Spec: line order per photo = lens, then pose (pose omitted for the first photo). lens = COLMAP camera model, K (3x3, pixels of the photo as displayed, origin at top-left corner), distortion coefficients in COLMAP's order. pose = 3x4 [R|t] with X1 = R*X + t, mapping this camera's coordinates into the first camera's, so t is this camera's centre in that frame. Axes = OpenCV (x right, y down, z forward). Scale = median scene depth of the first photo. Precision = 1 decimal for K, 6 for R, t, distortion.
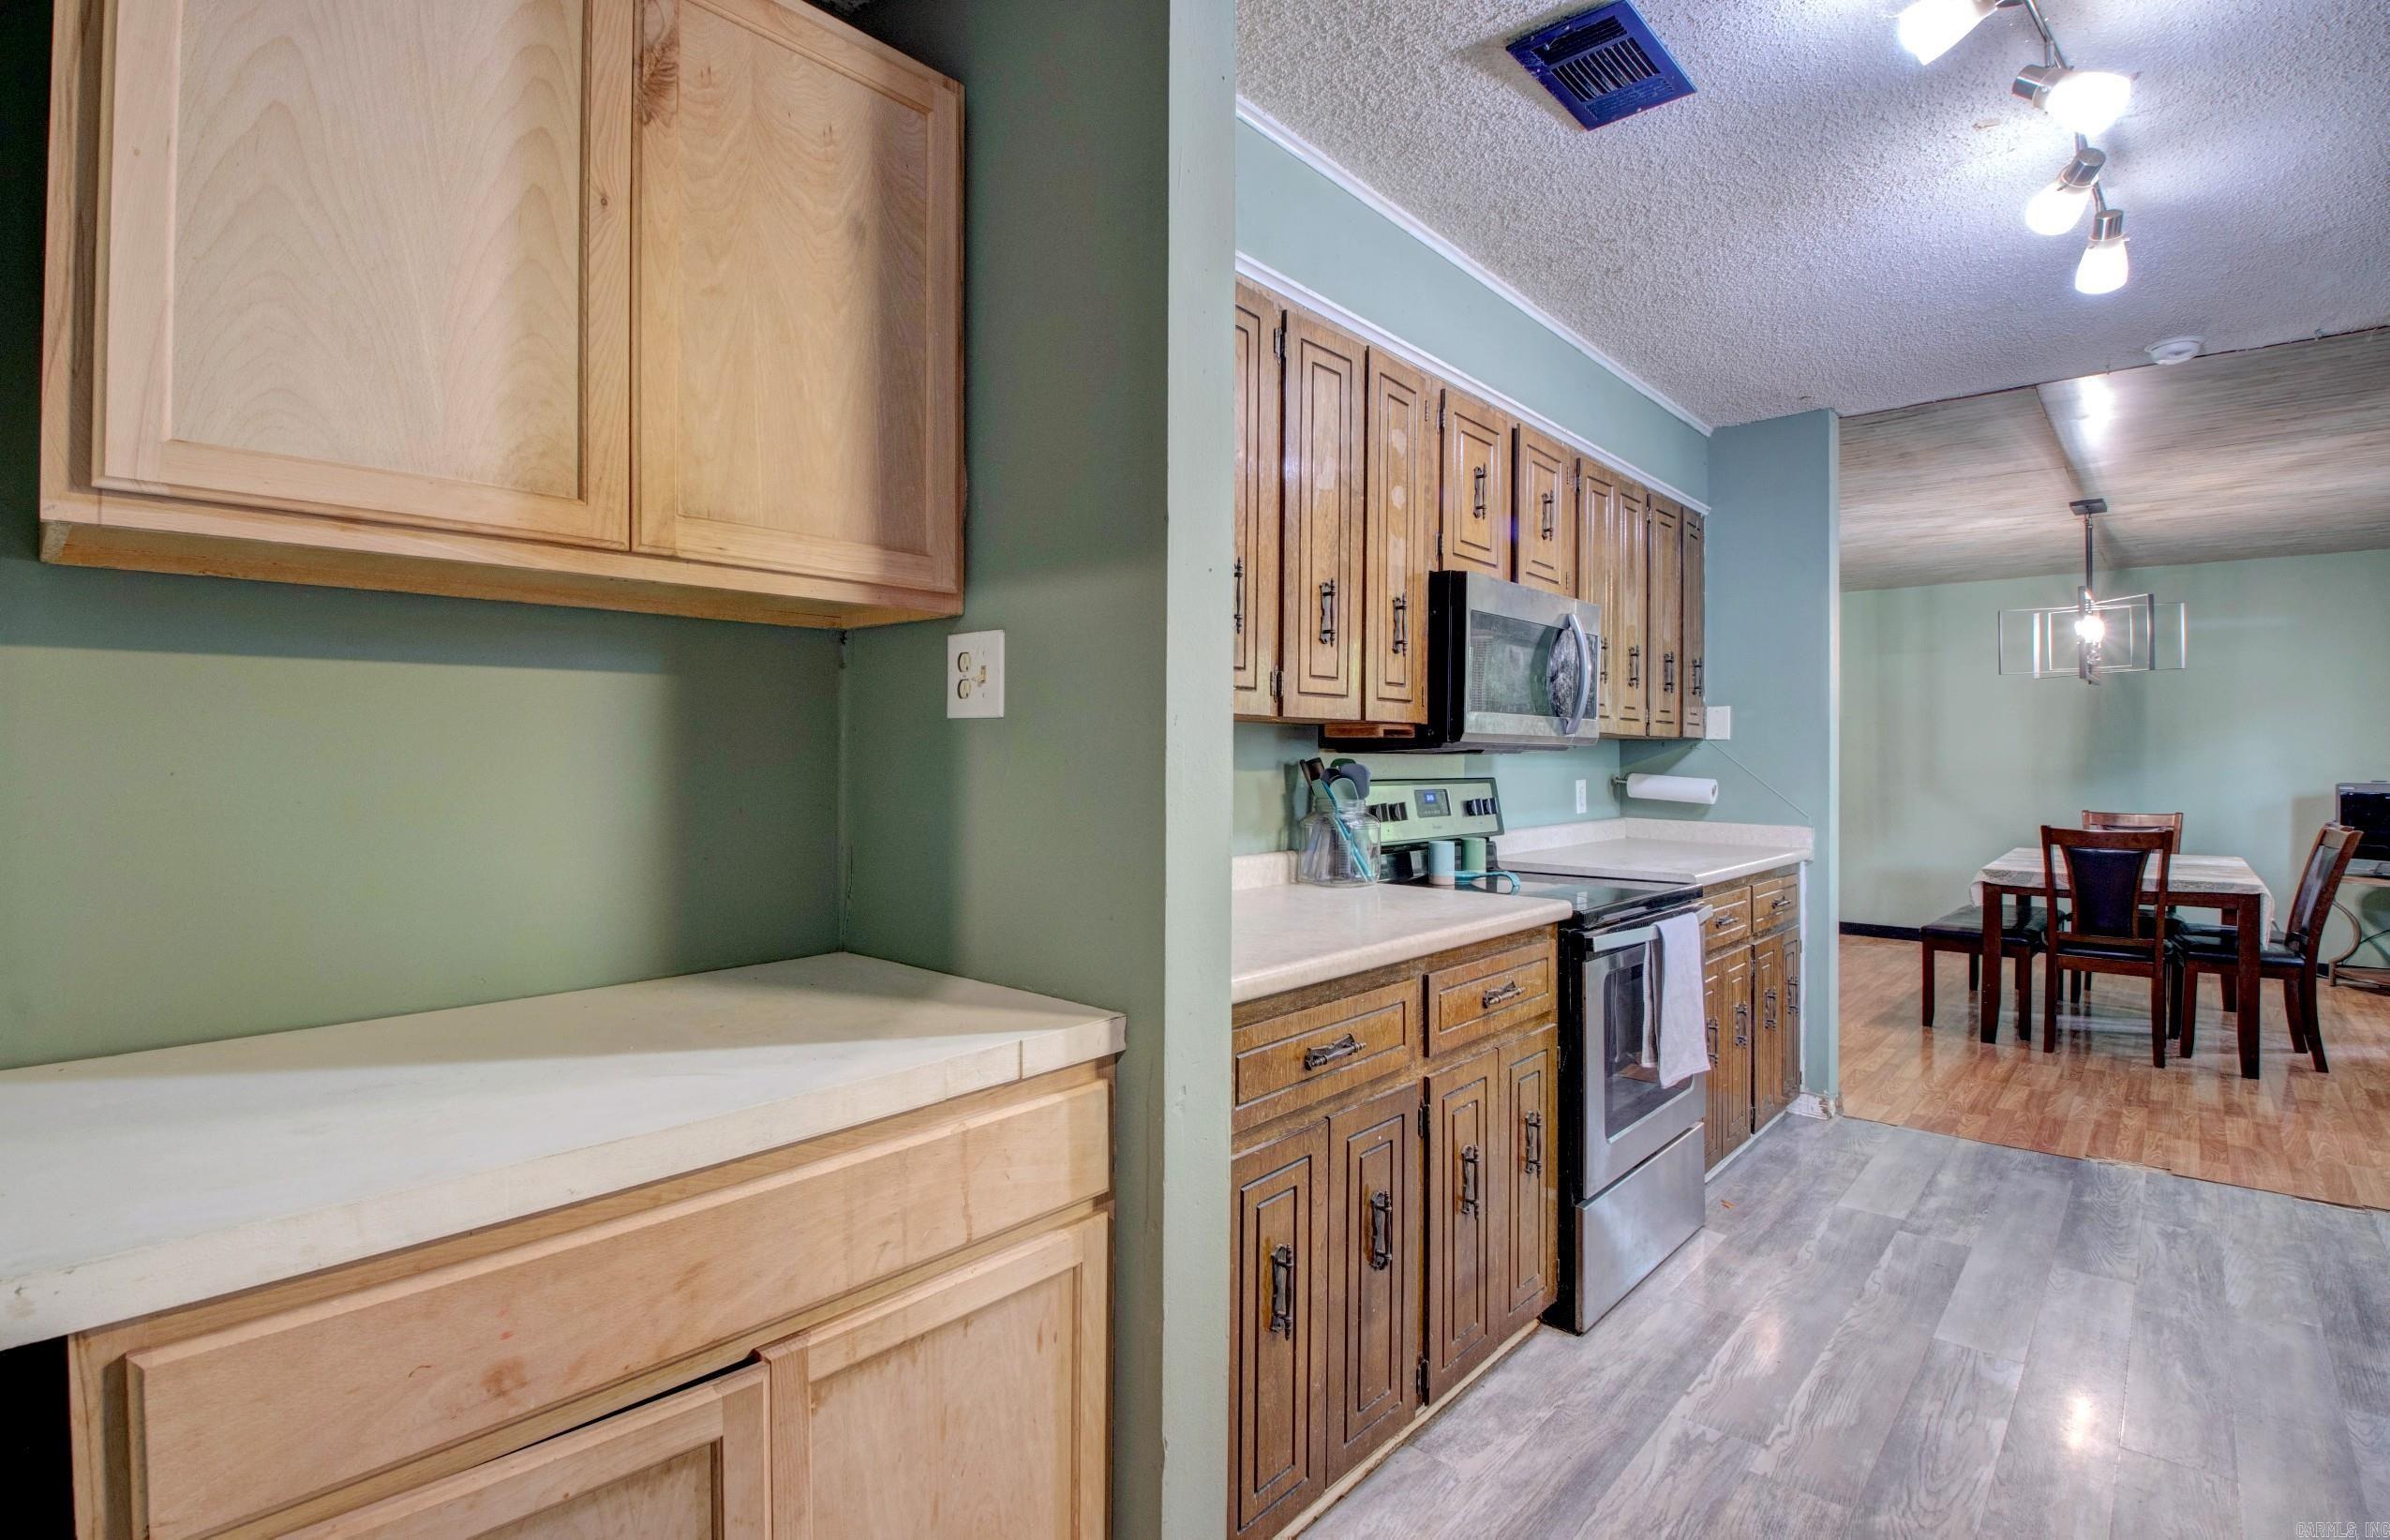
lens RADIAL K [[1113.8, 0, 1202.5], [0, 1113.8, 766.4], [0, 0, 1]] dist [0.001504, -0.019937]
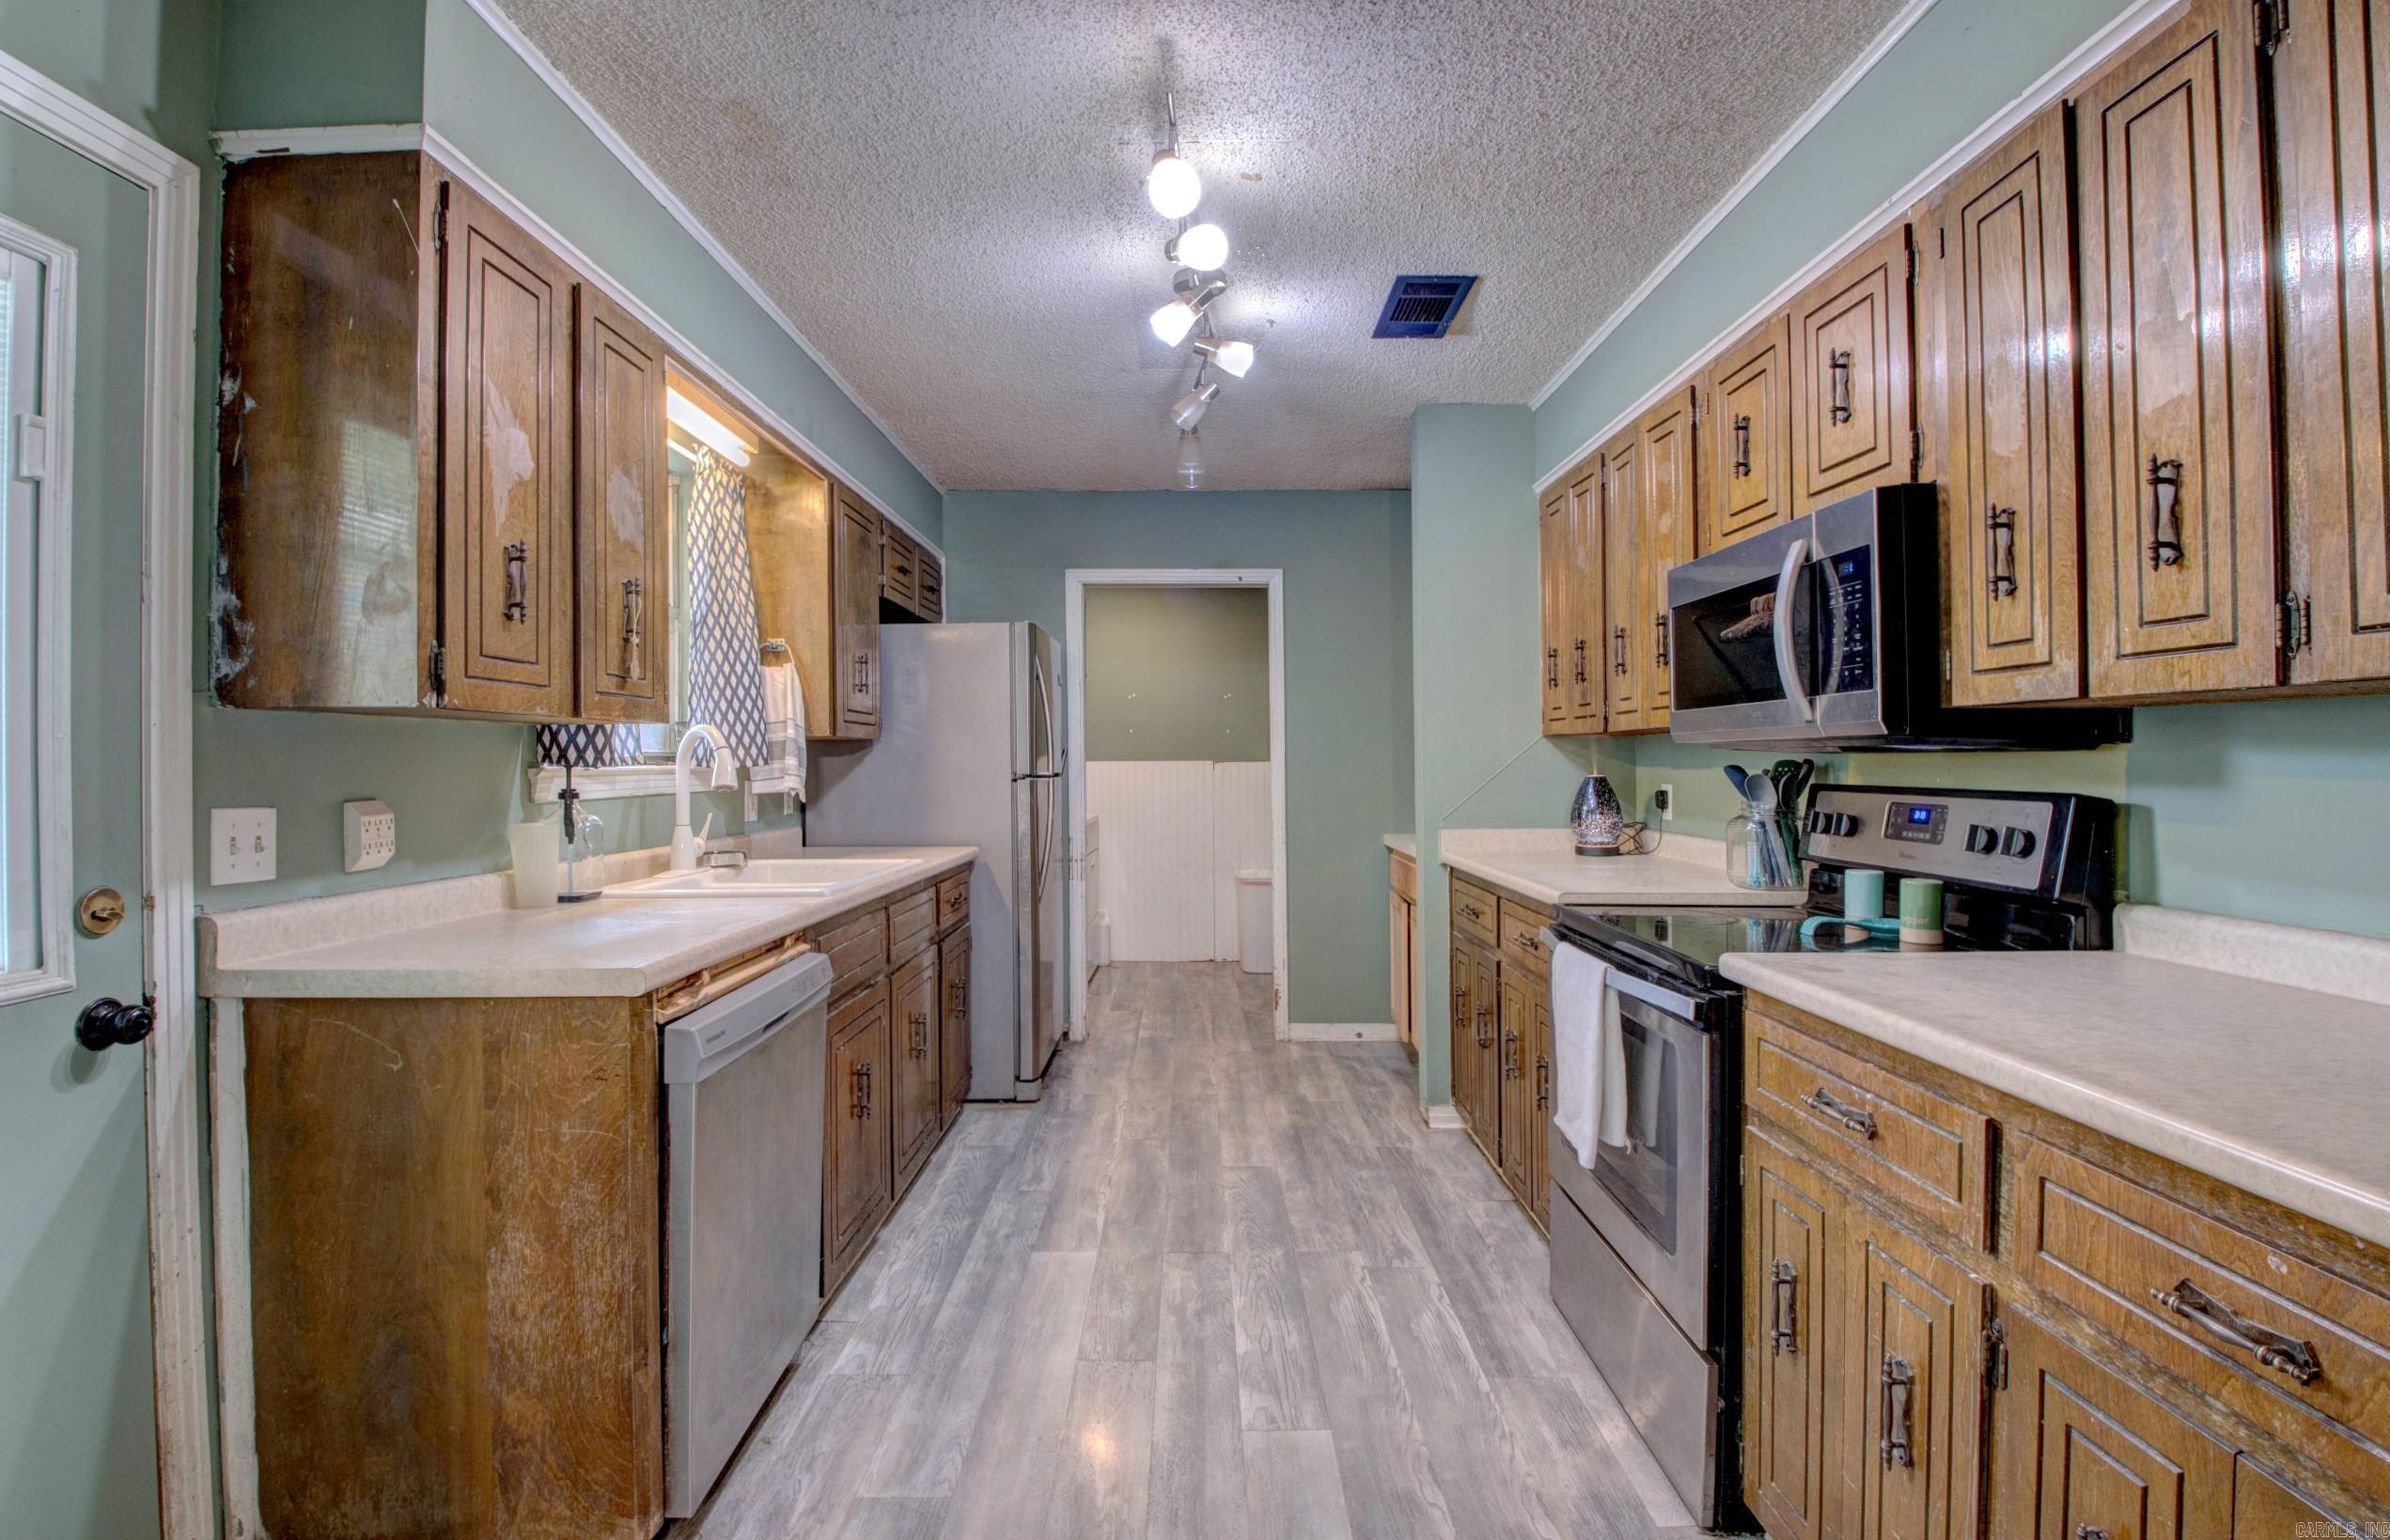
lens RADIAL K [[1113.7, 0, 1205.4], [0, 1113.7, 752.4], [0, 0, 1]] dist [0.001504, -0.019937]
pose [[-0.739699, 0.003929, -0.672927, 1.304099], [0.005501, 0.999985, -0.000208, -0.017721], [0.672916, -0.003855, -0.739709, 1.561488]]
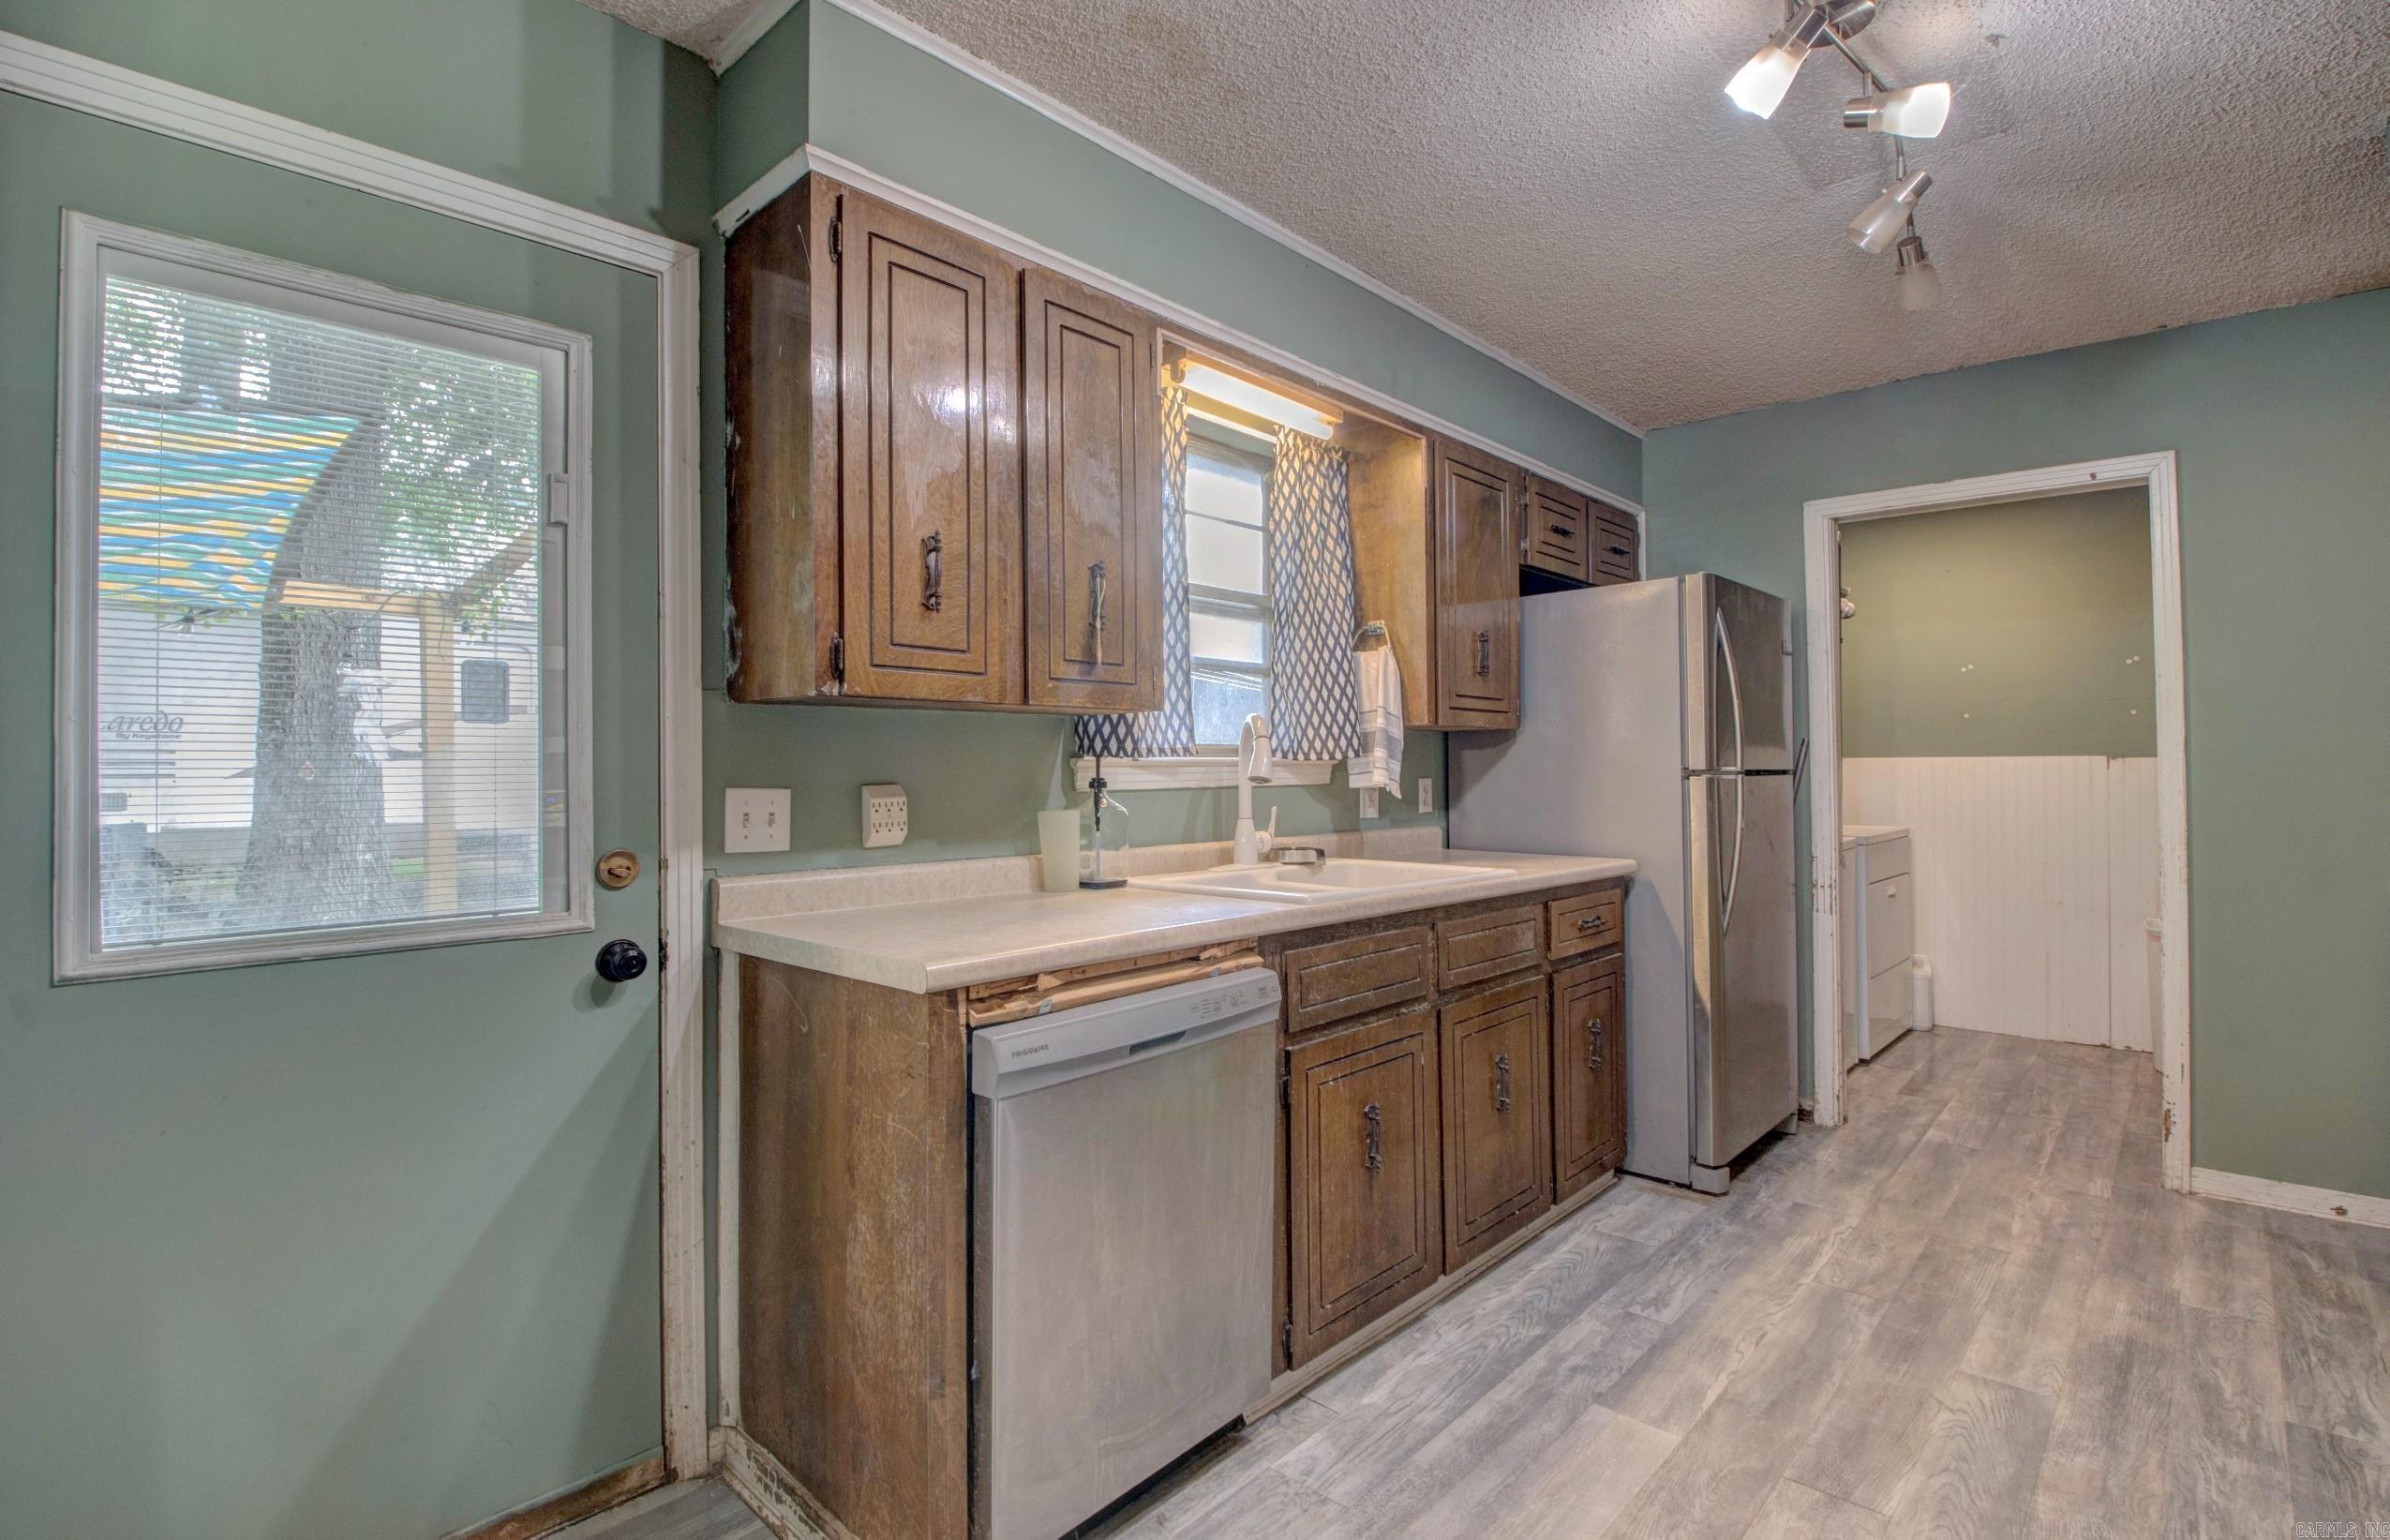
lens RADIAL K [[1113.8, 0, 1205.6], [0, 1113.8, 756.1], [0, 0, 1]] dist [0.001504, -0.019937]
pose [[-0.999682, 0.011155, 0.022627, 0.947131], [0.010991, 0.999913, -0.007332, -0.000983], [-0.022707, -0.007081, -0.999717, 1.459566]]
